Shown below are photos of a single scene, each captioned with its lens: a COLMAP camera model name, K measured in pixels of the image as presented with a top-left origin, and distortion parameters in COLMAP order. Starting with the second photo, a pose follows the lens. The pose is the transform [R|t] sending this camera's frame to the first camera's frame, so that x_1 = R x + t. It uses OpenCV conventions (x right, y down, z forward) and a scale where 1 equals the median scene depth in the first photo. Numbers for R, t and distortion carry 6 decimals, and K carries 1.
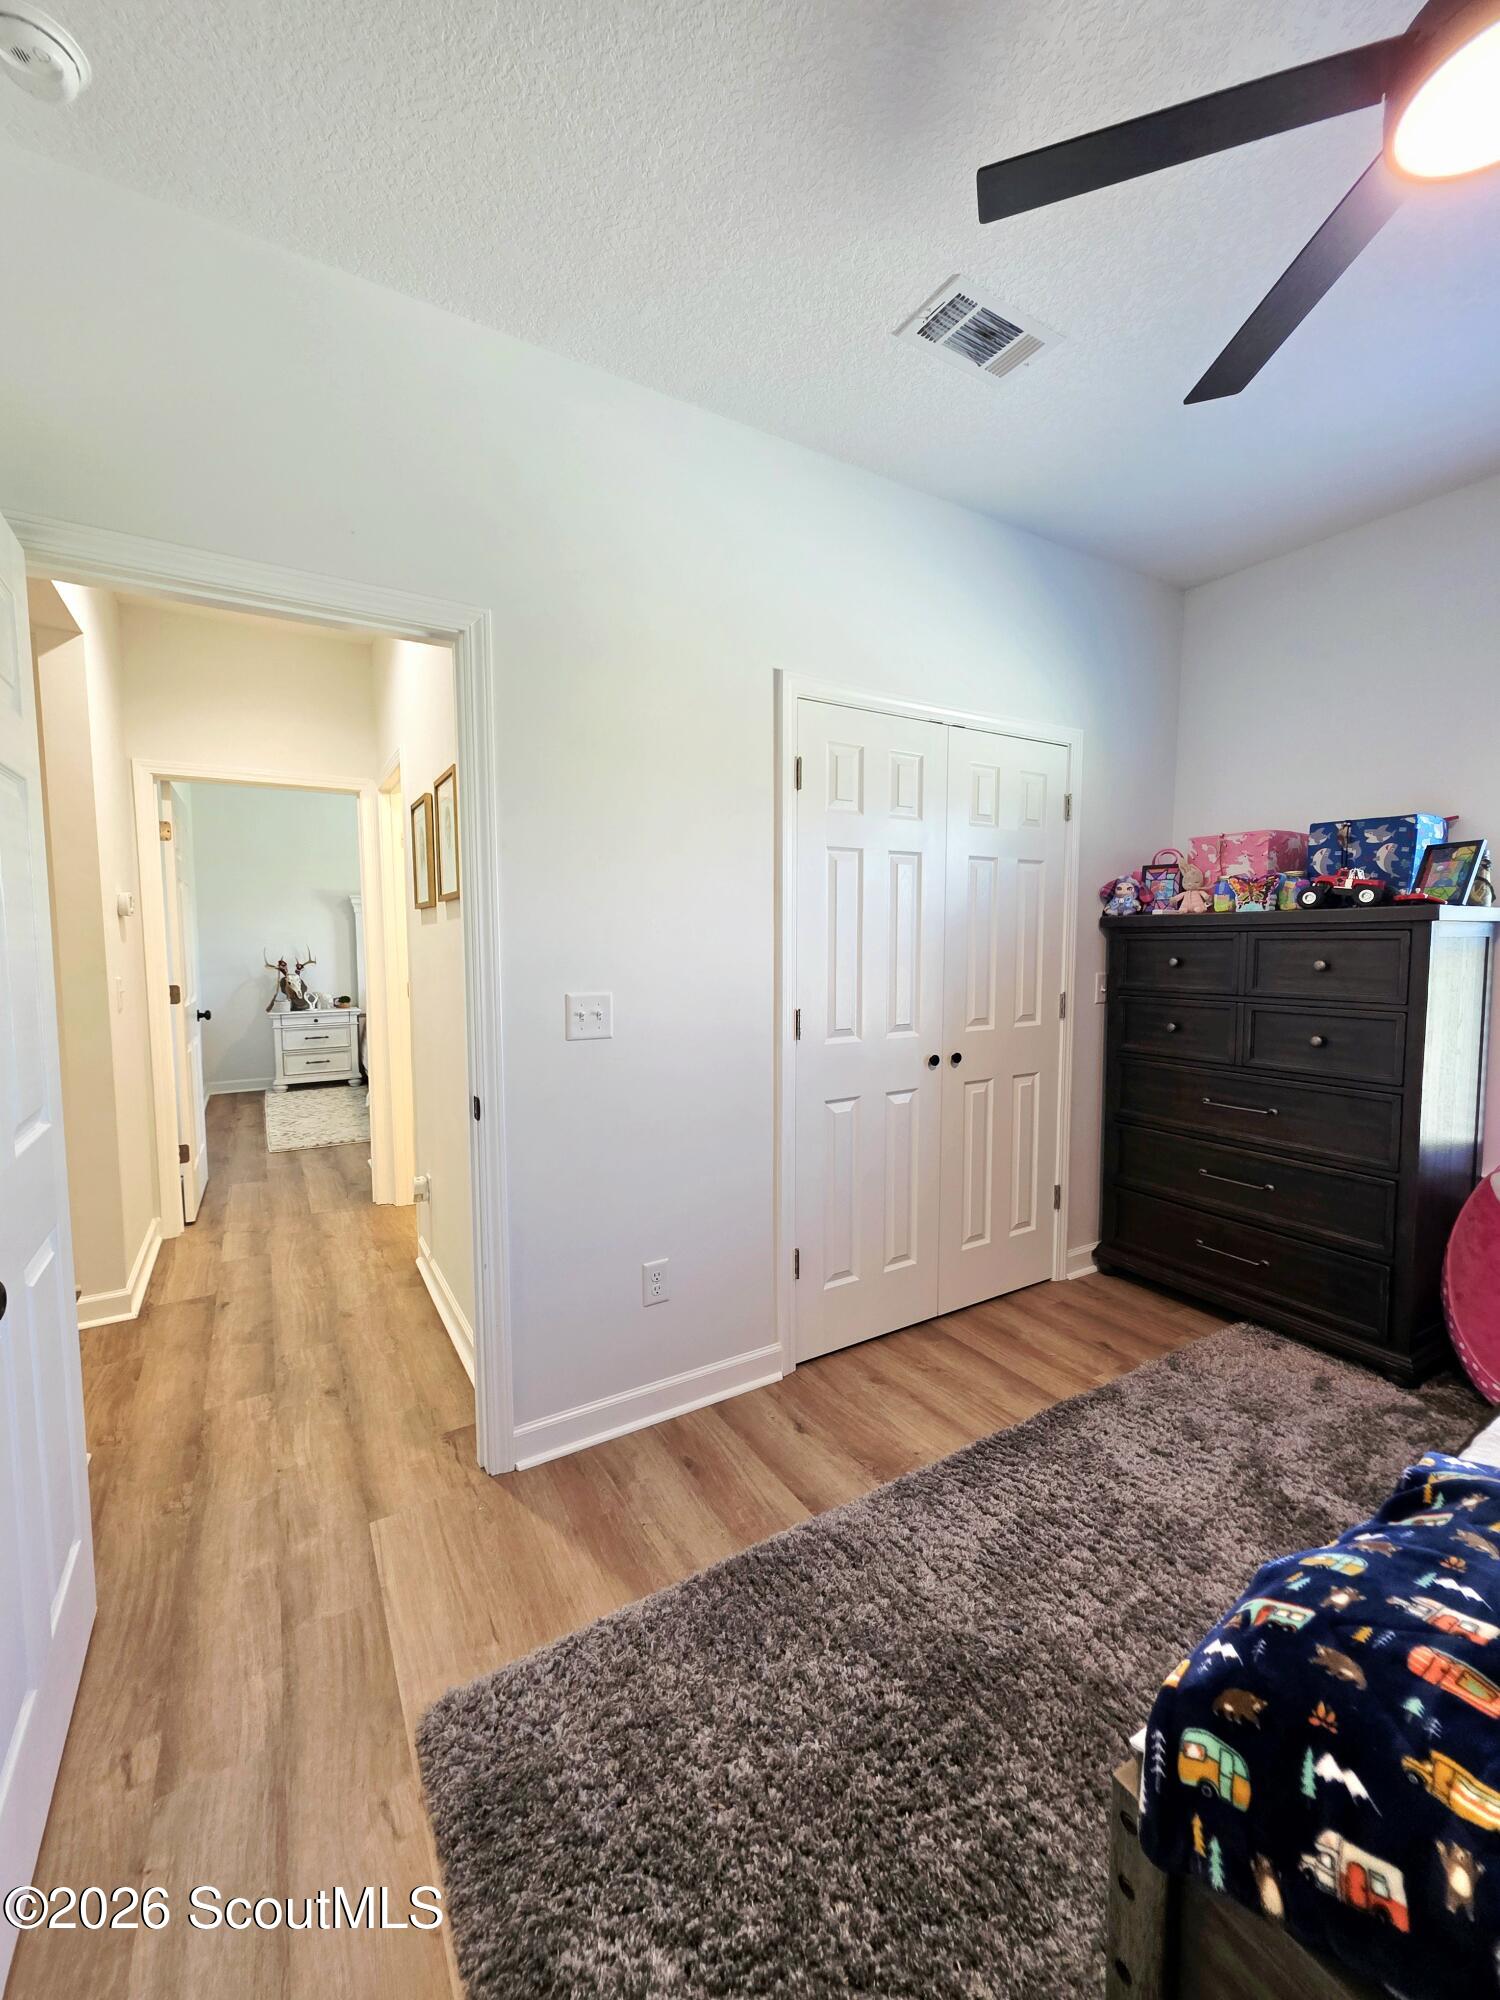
lens RADIAL K [[796.1, 0, 751.6], [0, 796.1, 995.9], [0, 0, 1]] dist [-0.001284, 0.001179]
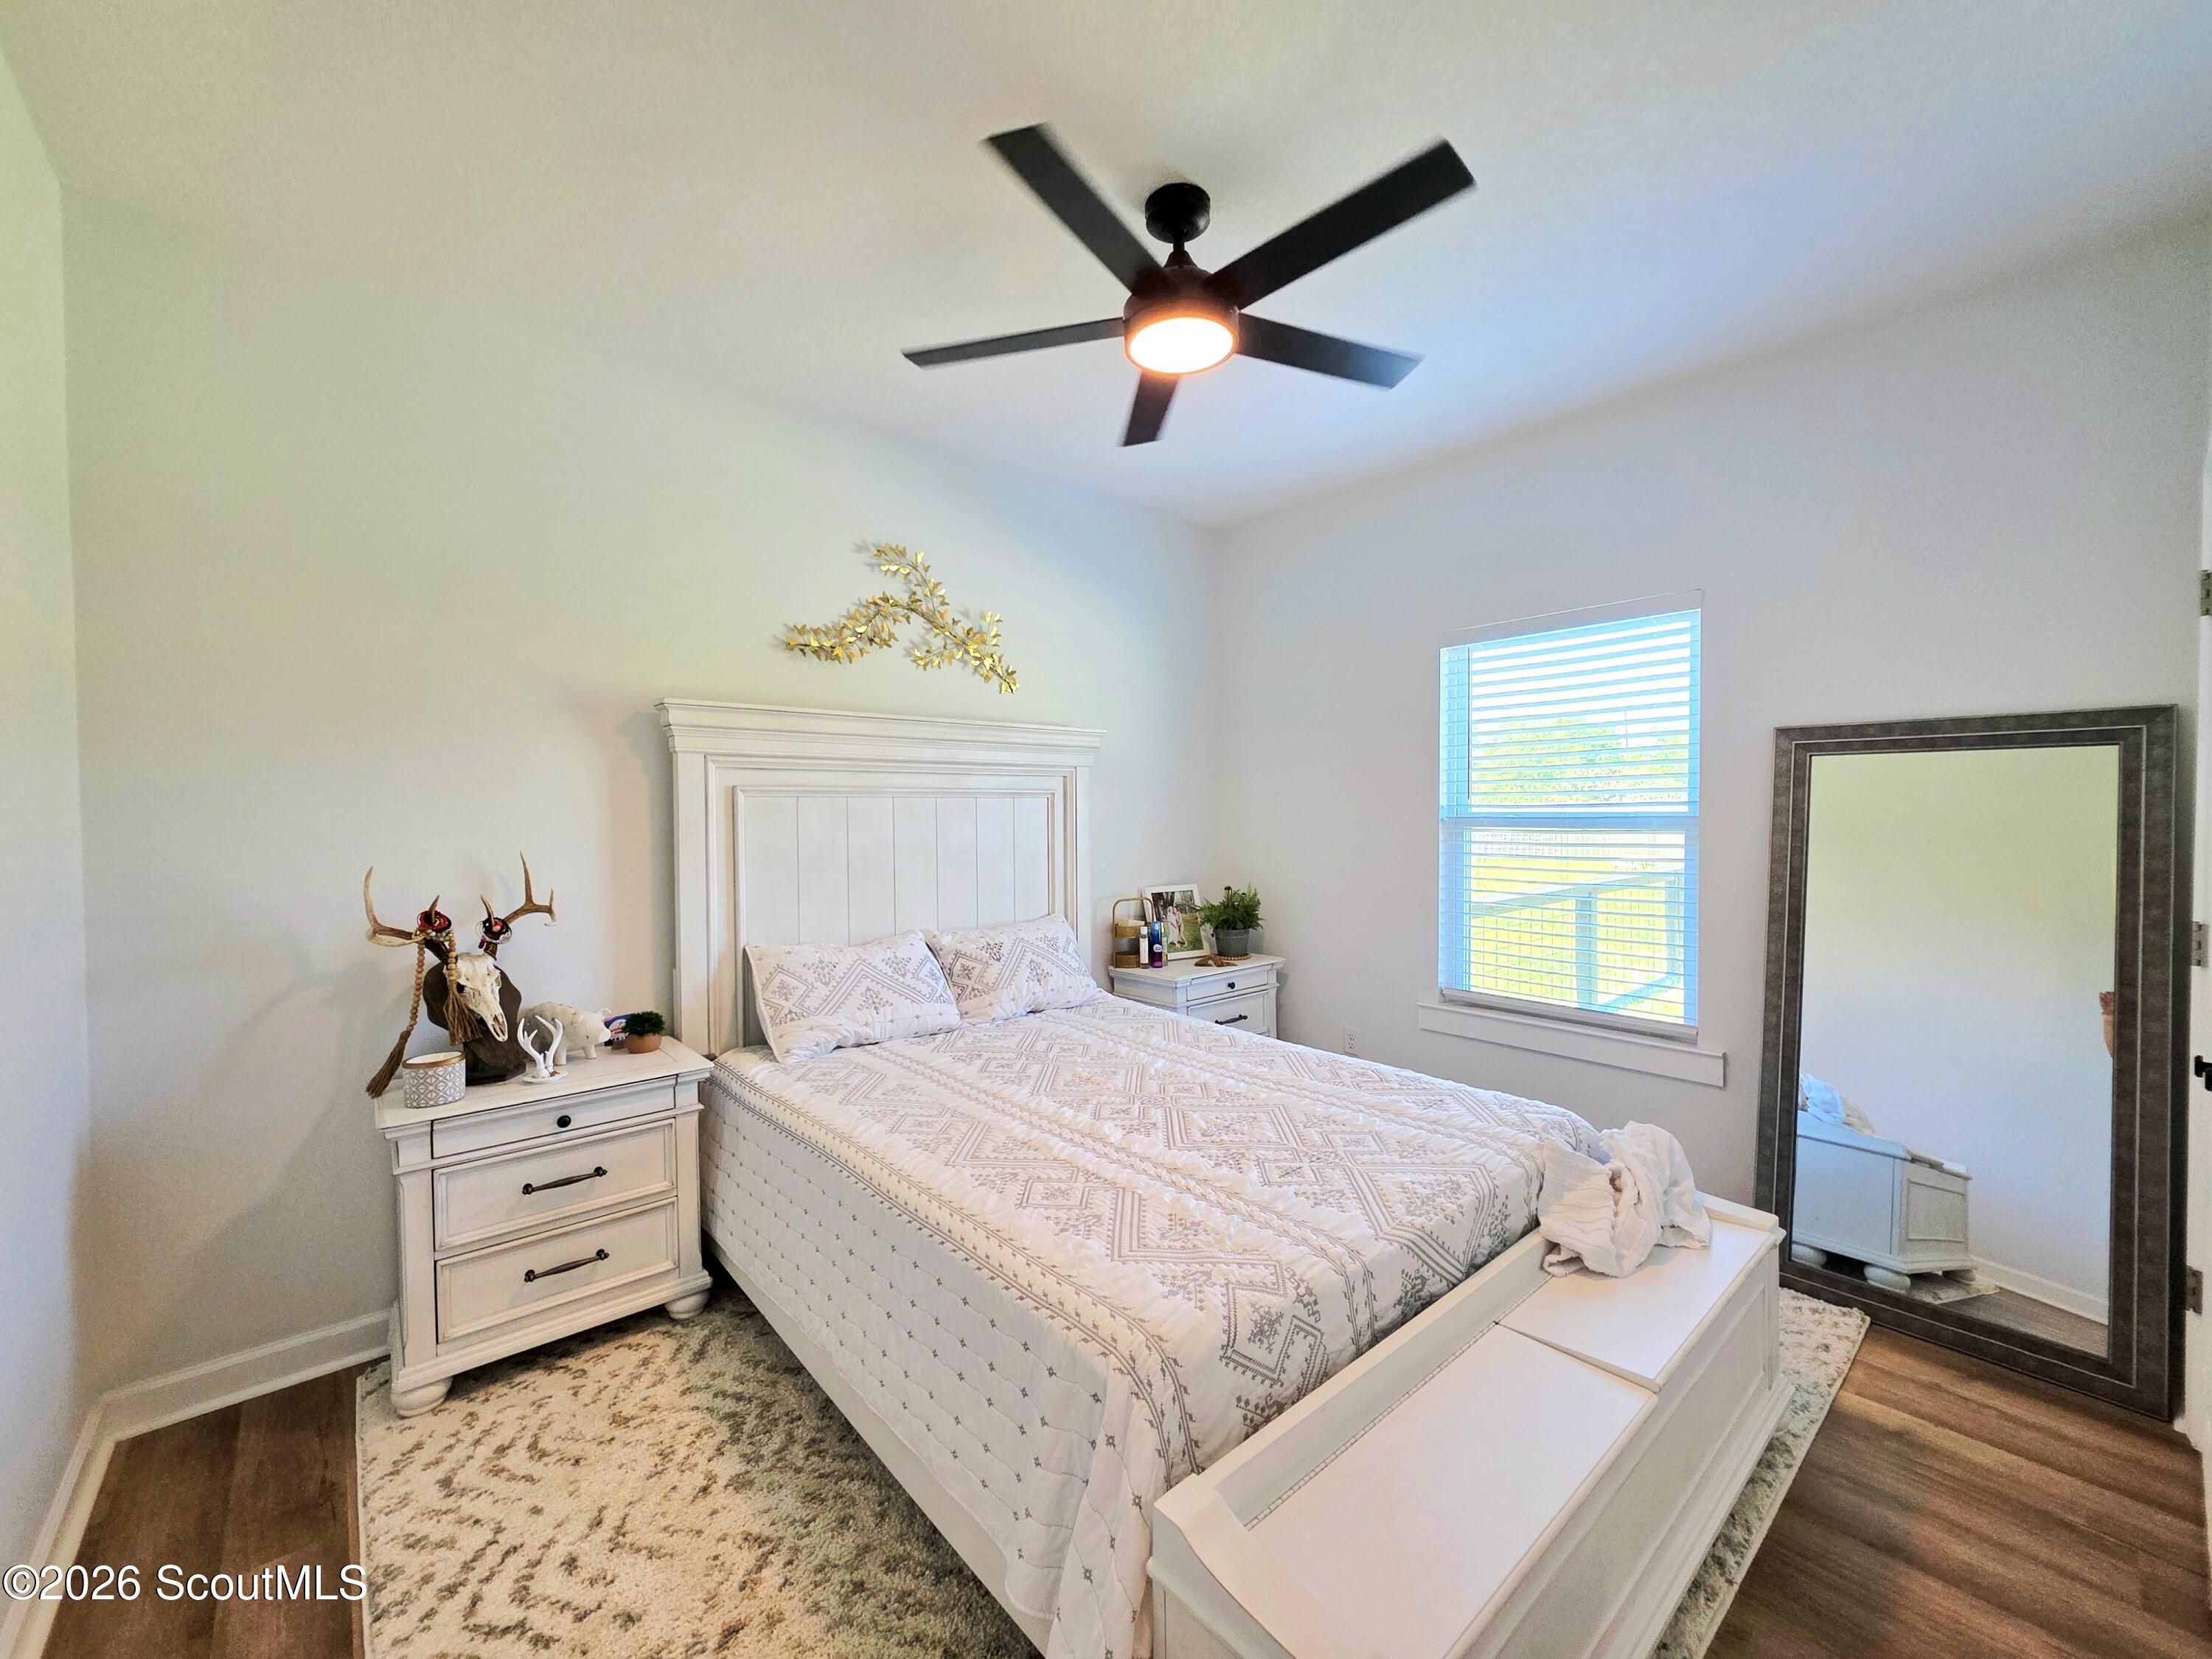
lens RADIAL K [[880.5, 0, 1110.3], [0, 880.5, 831.0], [0, 0, 1]] dist [-0.001284, 0.001179]
pose [[0.986513, -0.007880, 0.163493, -0.318876], [0.017629, 0.998146, -0.058263, -0.040469], [-0.162730, 0.060359, 0.984823, 0.512851]]
